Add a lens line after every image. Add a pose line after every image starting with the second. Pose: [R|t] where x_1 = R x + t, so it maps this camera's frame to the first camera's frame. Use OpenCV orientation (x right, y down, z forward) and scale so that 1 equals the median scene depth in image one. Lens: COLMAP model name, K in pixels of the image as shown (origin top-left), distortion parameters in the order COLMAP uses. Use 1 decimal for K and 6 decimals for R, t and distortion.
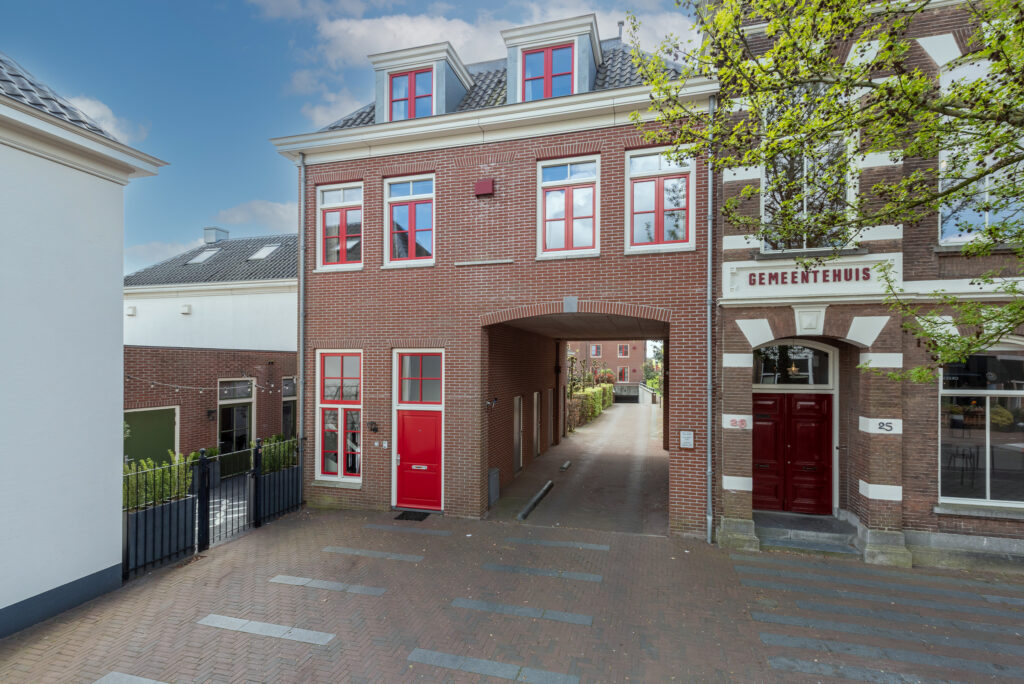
lens RADIAL K [[416.1, 0, 551.0], [0, 416.1, 366.2], [0, 0, 1]] dist [0.008429, -0.002189]
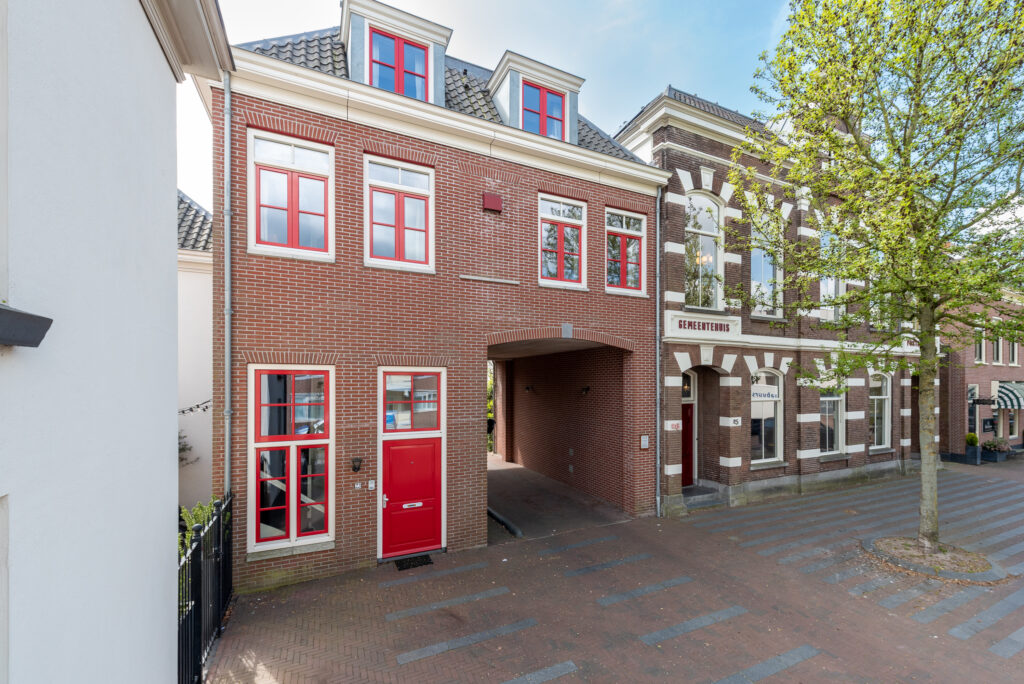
lens RADIAL K [[418.6, 0, 551.9], [0, 418.6, 388.7], [0, 0, 1]] dist [0.002897, -0.000206]
pose [[0.771423, -0.009029, 0.636258, -0.674909], [0.006523, 0.999959, 0.006283, -0.001188], [-0.636289, -0.000696, 0.771451, 0.159705]]
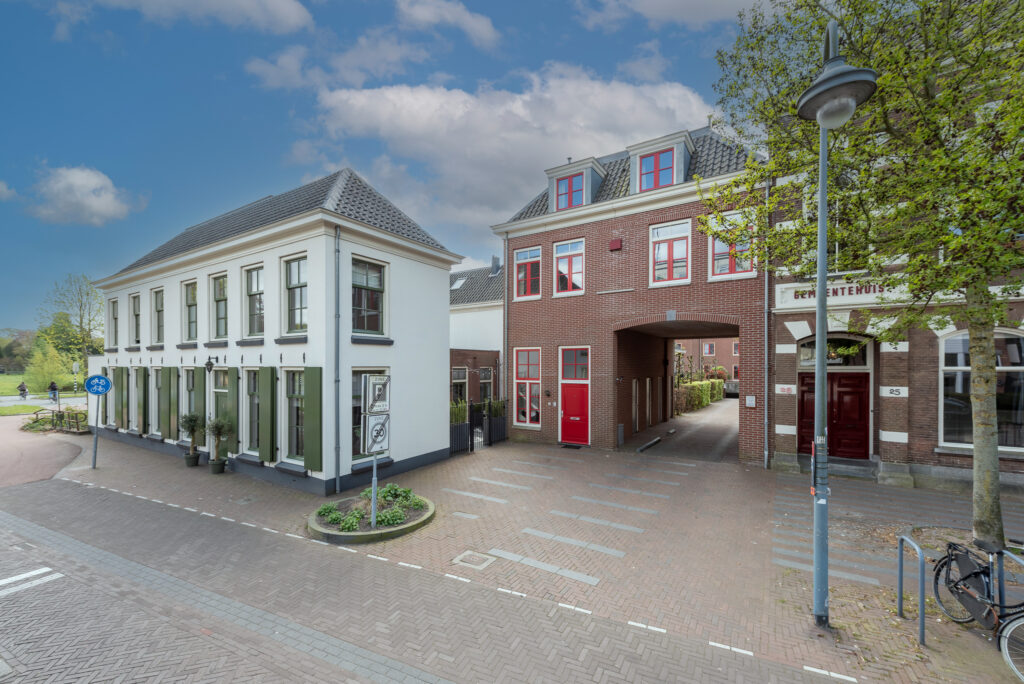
lens RADIAL K [[416.1, 0, 542.5], [0, 416.1, 373.2], [0, 0, 1]] dist [0.008429, -0.002189]
pose [[0.959910, -0.000863, -0.280308, 0.020269], [0.004720, 0.999903, 0.013083, 0.045118], [0.280270, -0.013882, 0.959821, -0.631543]]
